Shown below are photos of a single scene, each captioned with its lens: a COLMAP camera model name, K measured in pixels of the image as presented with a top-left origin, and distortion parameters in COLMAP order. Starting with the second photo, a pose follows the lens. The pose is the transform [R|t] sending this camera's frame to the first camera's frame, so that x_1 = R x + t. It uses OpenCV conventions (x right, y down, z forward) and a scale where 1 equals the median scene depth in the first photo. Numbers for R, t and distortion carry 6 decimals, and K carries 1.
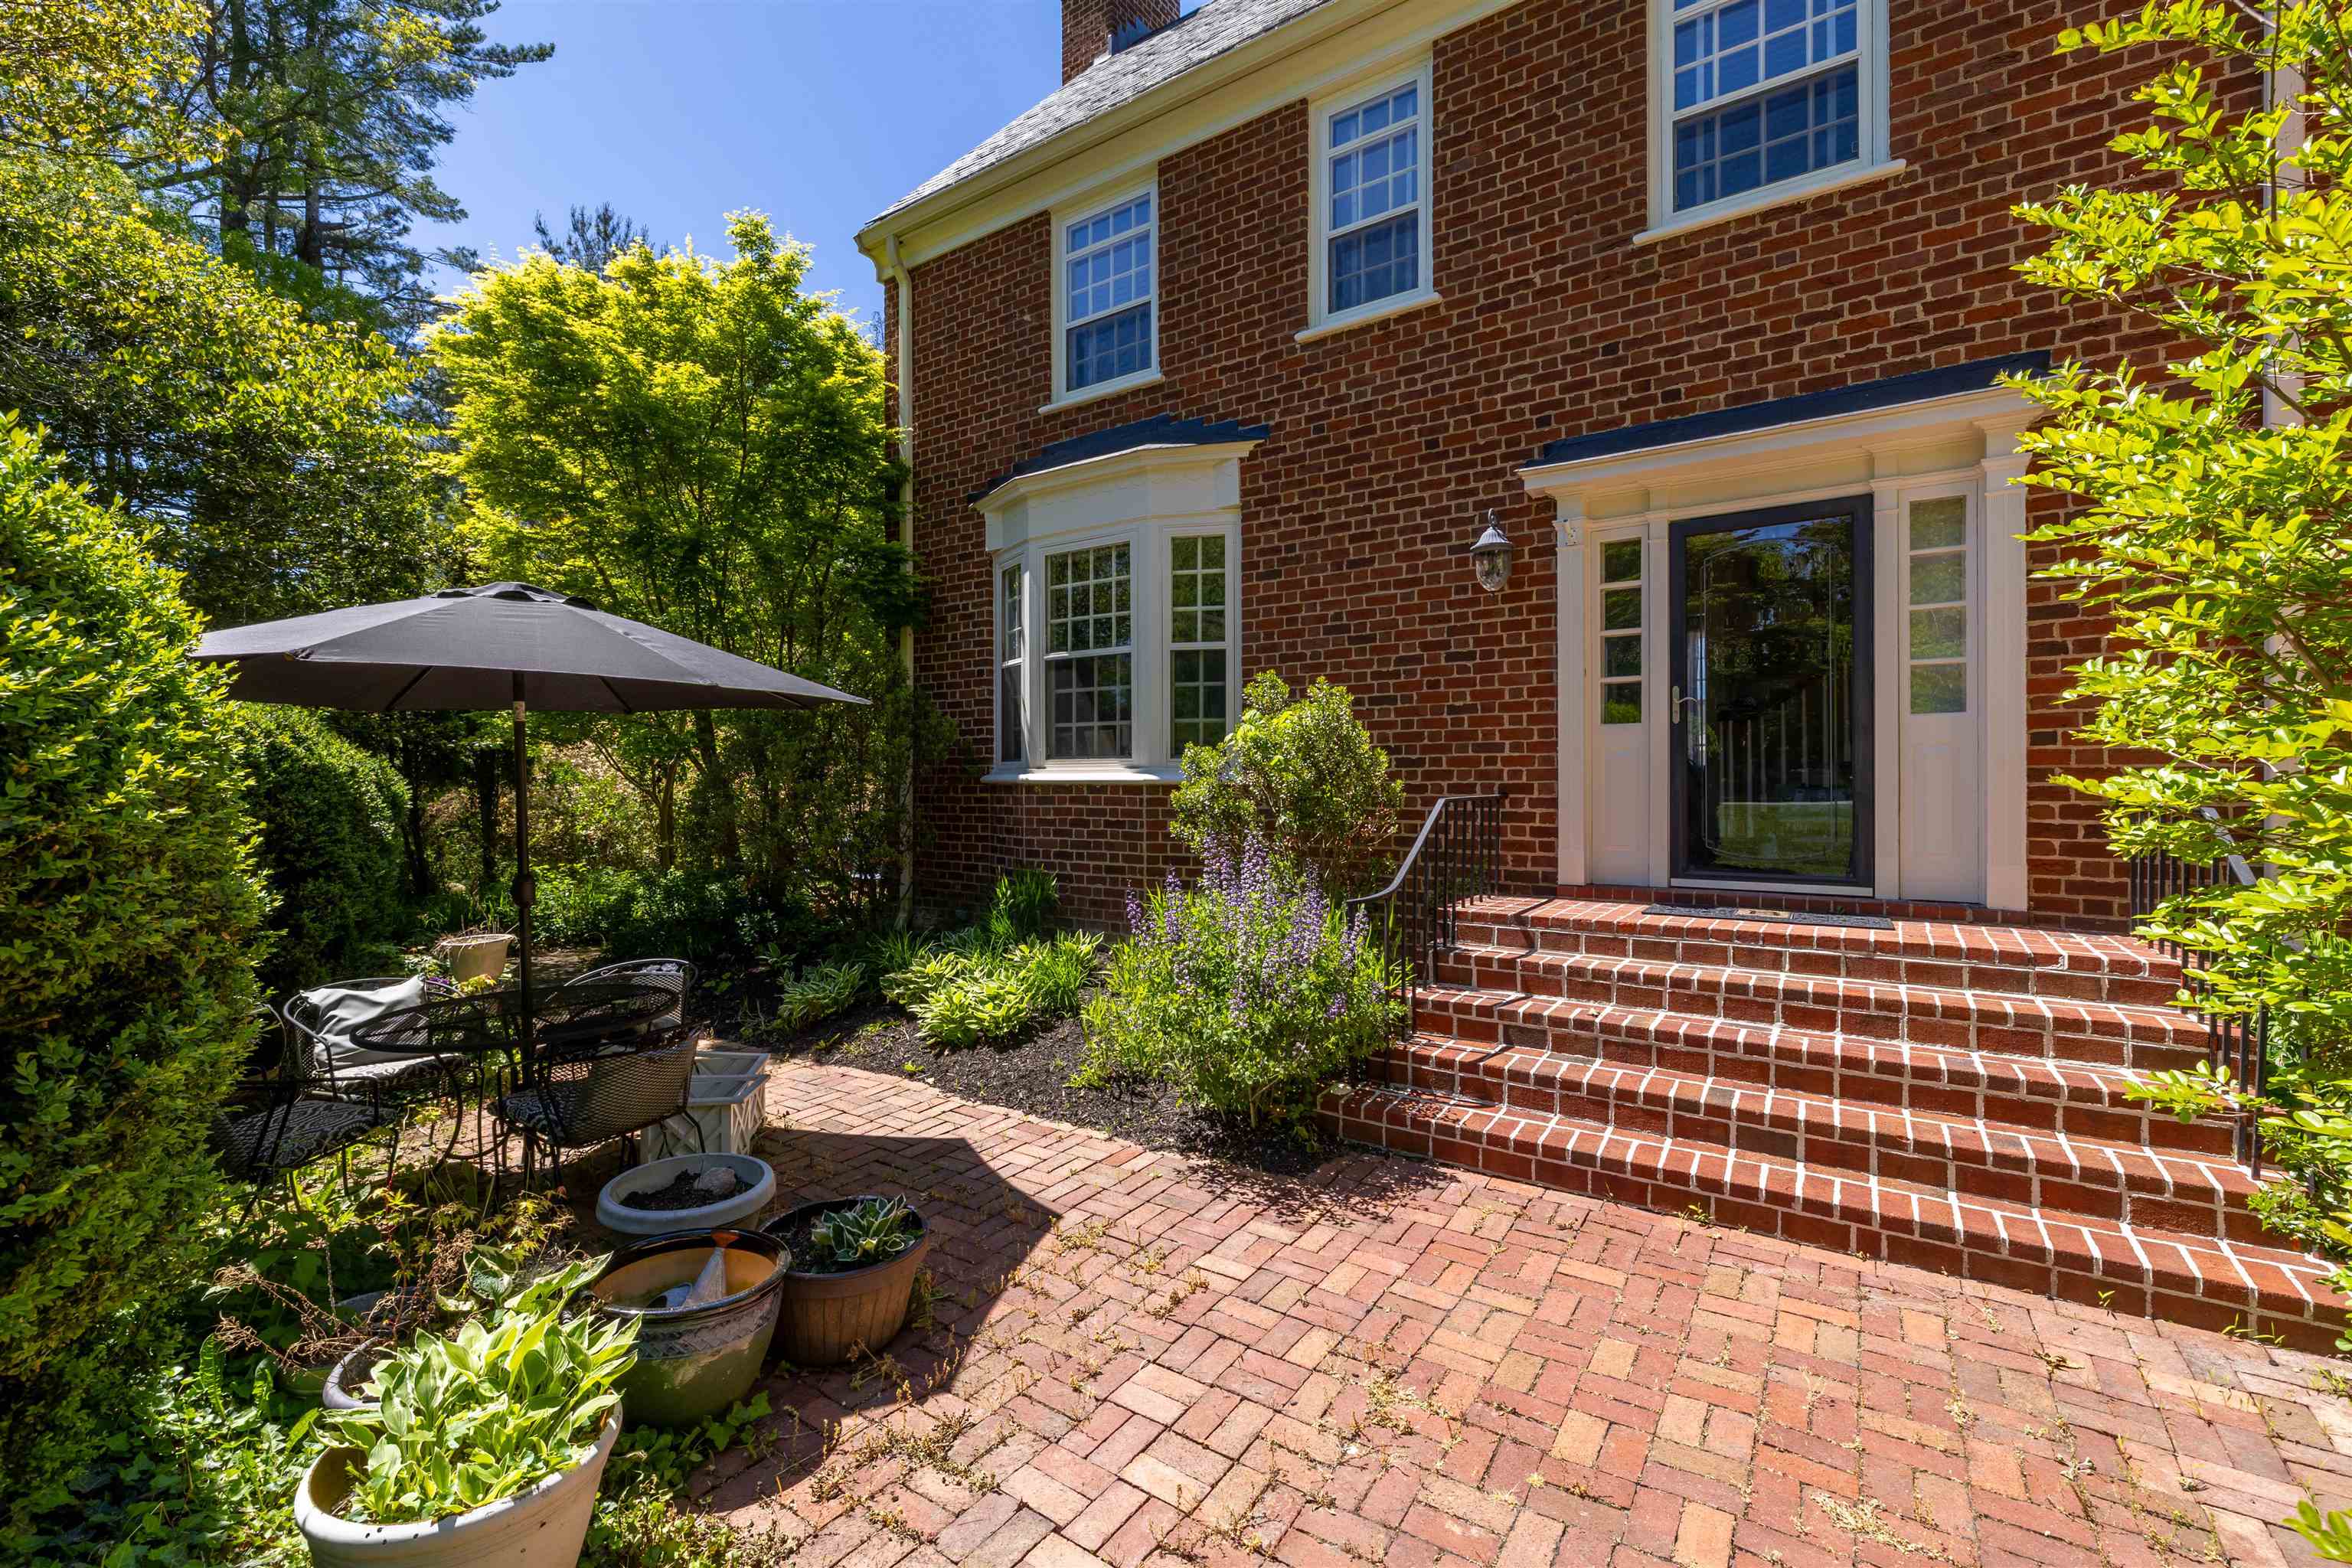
lens RADIAL K [[977.2, 0, 1176.0], [0, 977.2, 784.0], [0, 0, 1]] dist [0.001005, 0.000096]
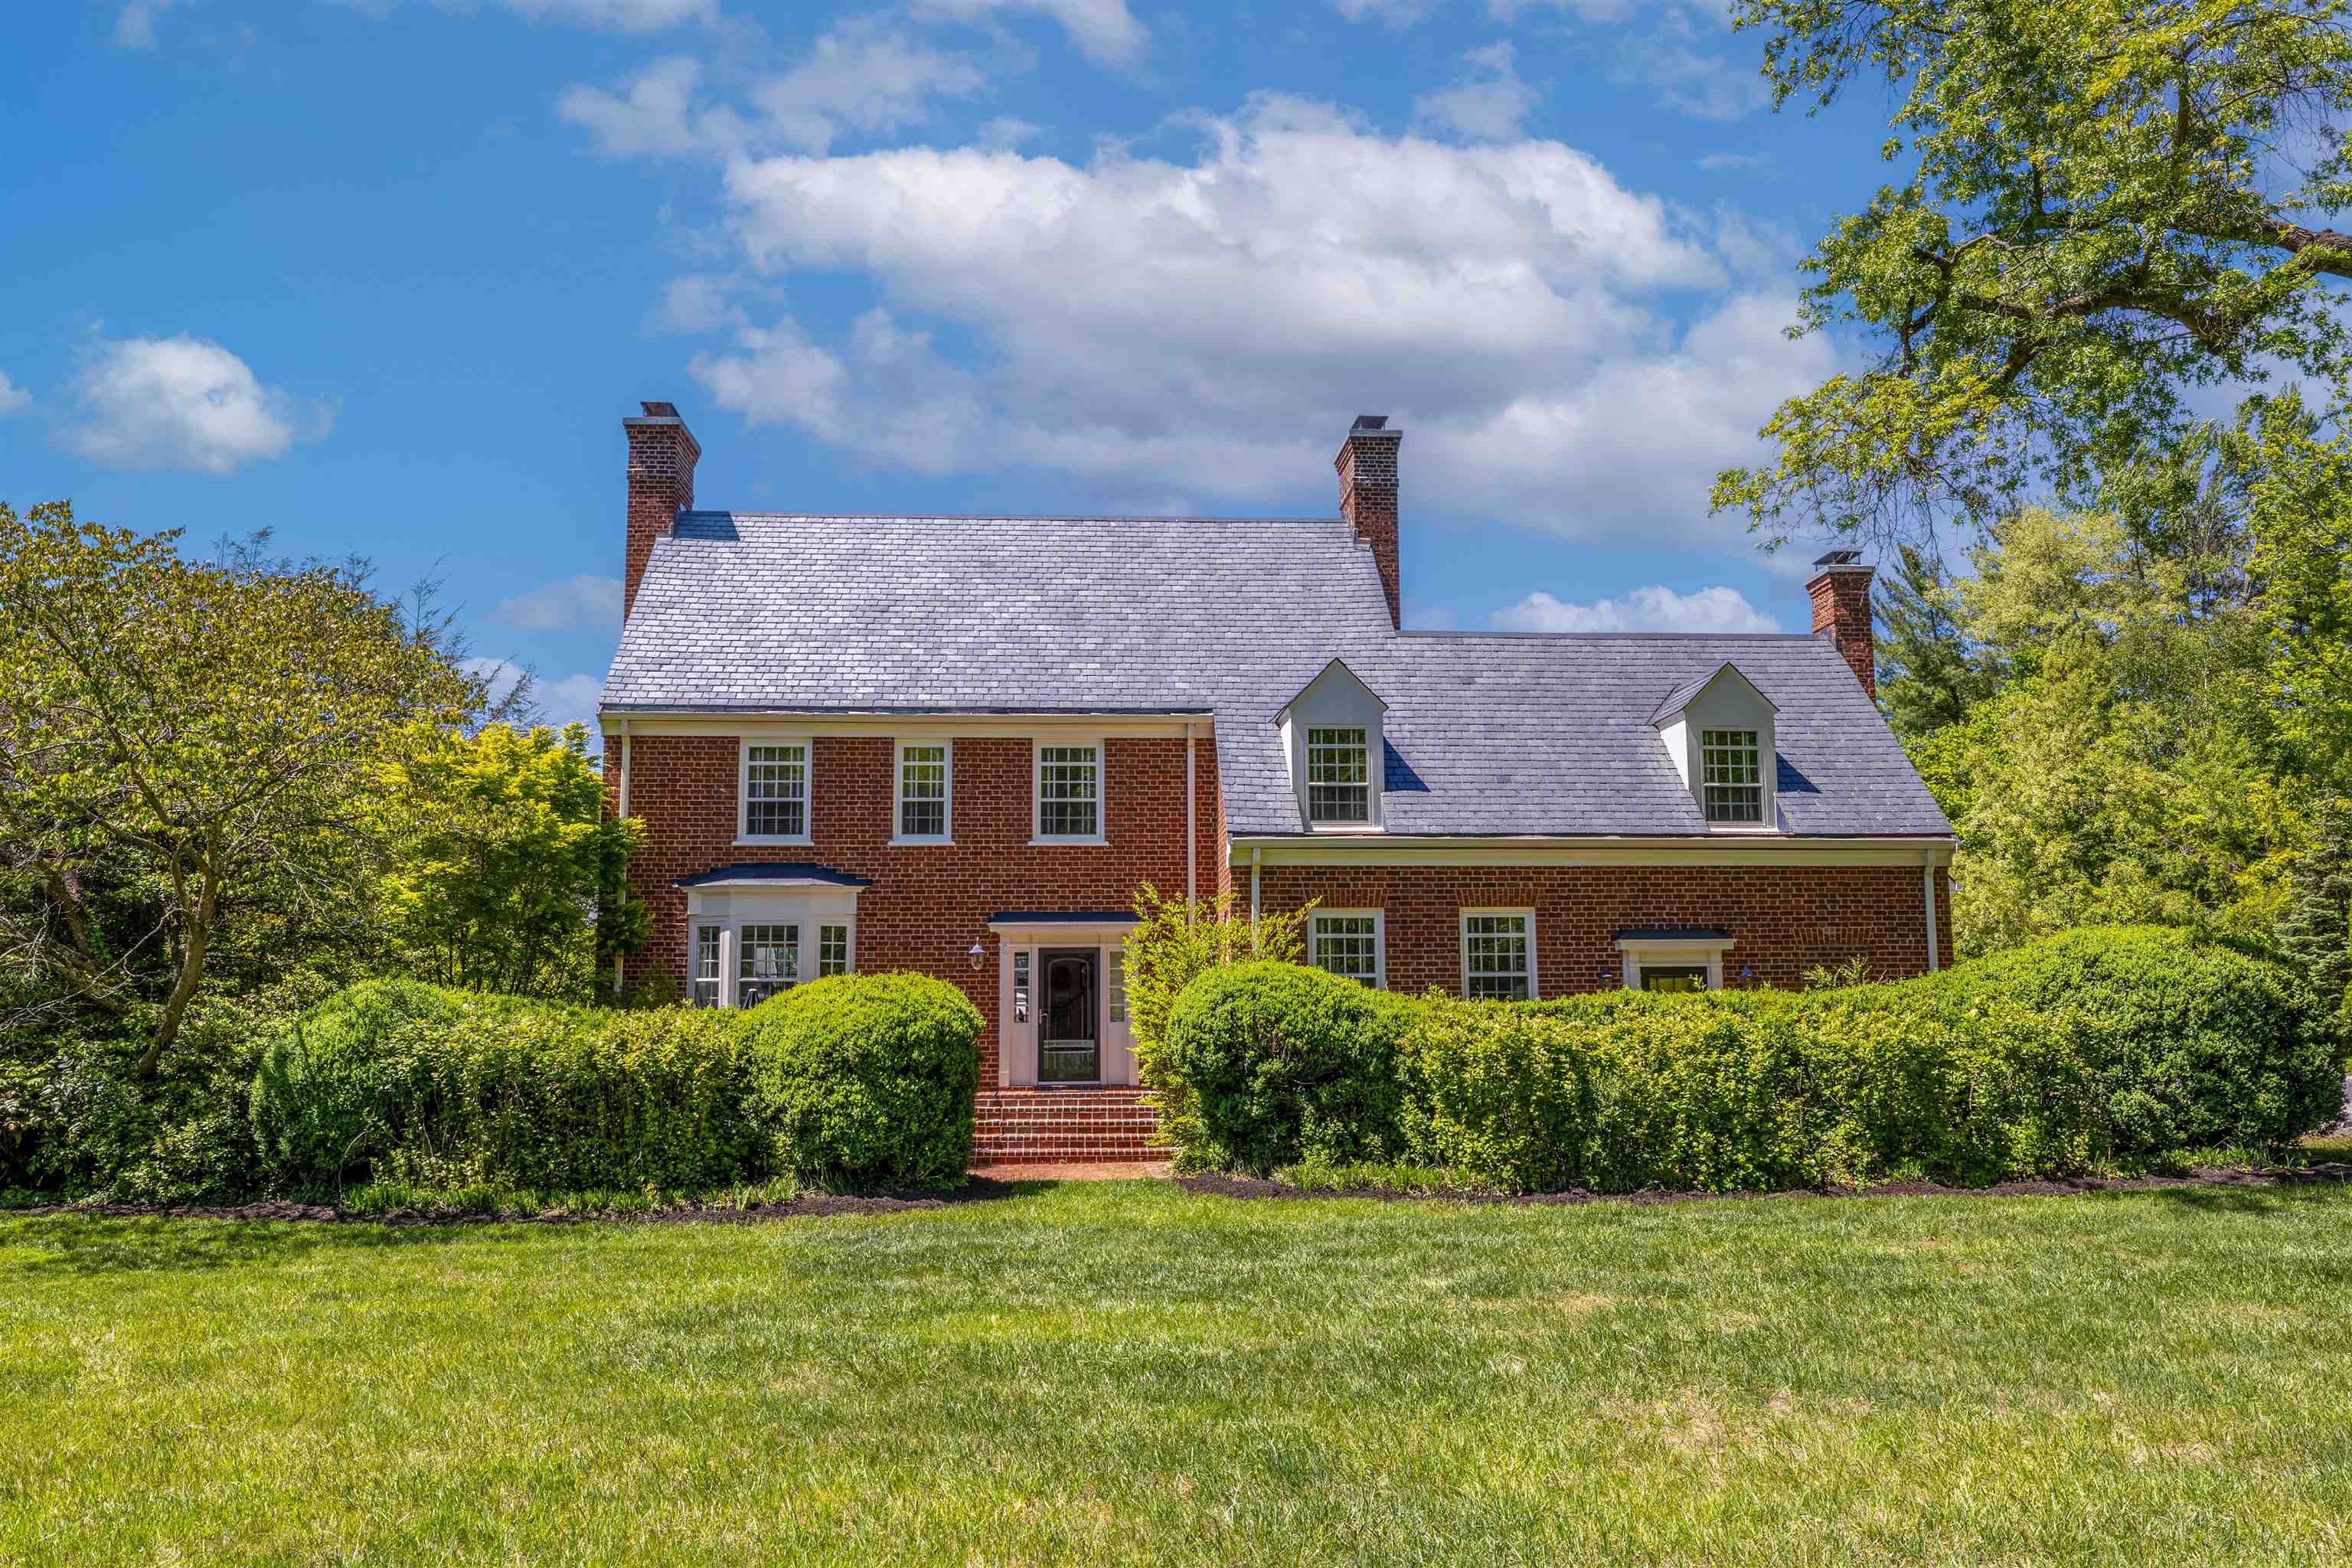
lens RADIAL K [[2061.0, 0, 1176.0], [0, 2061.0, 784.0], [0, 0, 1]] dist [0.000471, 0.000220]
pose [[0.791540, 0.070169, 0.607075, -2.255245], [0.003186, 0.992899, -0.118918, -0.035675], [-0.611109, 0.096063, 0.785696, -3.150965]]
